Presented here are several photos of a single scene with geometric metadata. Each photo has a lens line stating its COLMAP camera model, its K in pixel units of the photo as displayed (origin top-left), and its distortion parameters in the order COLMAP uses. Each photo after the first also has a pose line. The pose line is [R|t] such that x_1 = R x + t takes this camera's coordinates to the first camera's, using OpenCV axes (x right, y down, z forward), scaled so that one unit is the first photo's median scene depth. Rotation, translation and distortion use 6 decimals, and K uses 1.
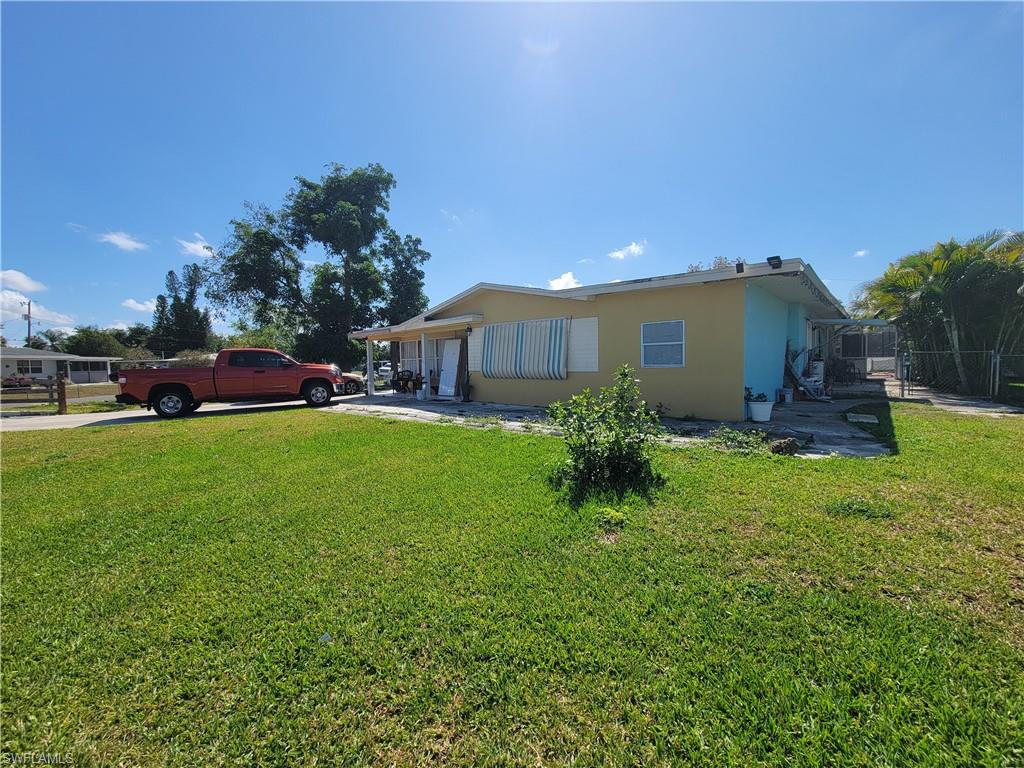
lens RADIAL K [[415.1, 0, 512.9], [0, 415.1, 384.9], [0, 0, 1]] dist [-0.001082, 0.000210]
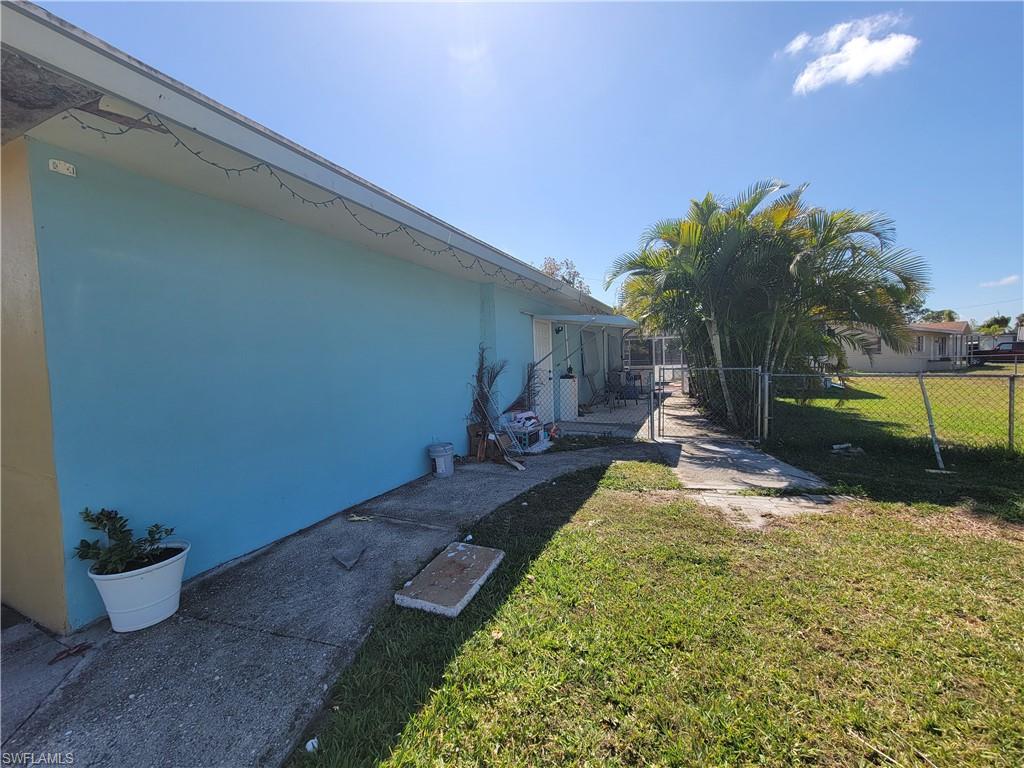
lens RADIAL K [[415.1, 0, 505.5], [0, 415.1, 383.0], [0, 0, 1]] dist [-0.001082, 0.000210]
pose [[0.957891, -0.018058, 0.286565, 0.307530], [0.021033, 0.999752, -0.007306, -0.031974], [-0.286362, 0.013026, 0.958033, 0.257657]]
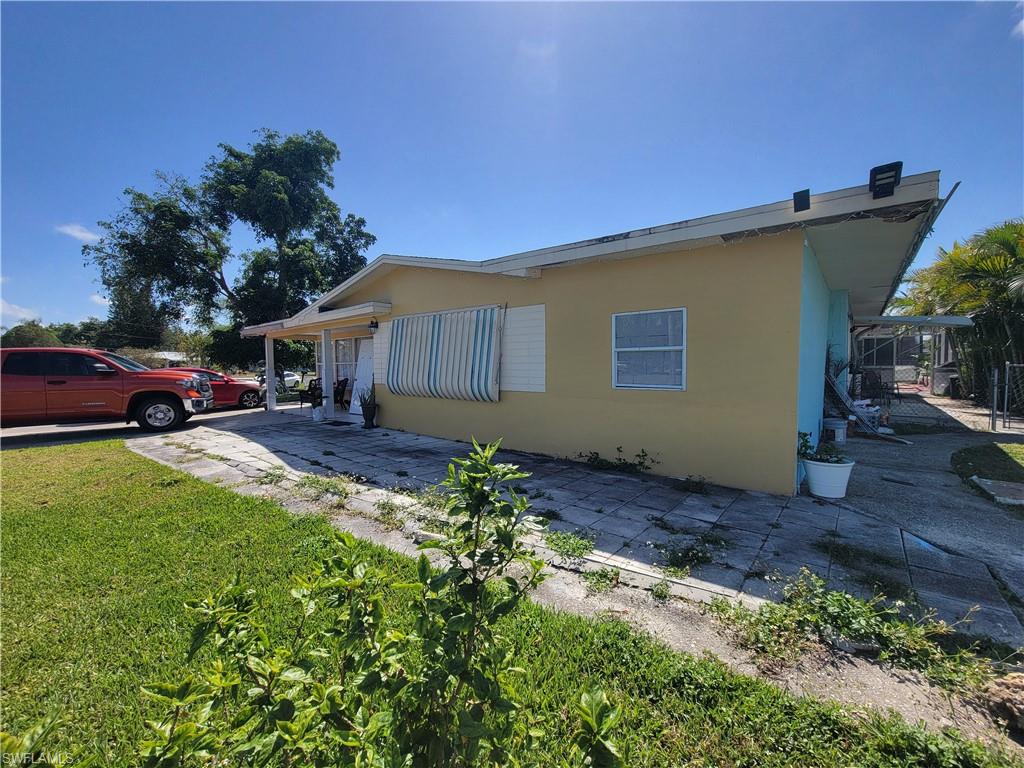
lens RADIAL K [[415.1, 0, 512.0], [0, 415.1, 383.2], [0, 0, 1]] dist [-0.001082, 0.000210]
pose [[0.999622, 0.010373, 0.025467, 0.068651], [-0.010181, 0.999919, -0.007670, -0.019980], [-0.025545, 0.007408, 0.999646, 0.187326]]
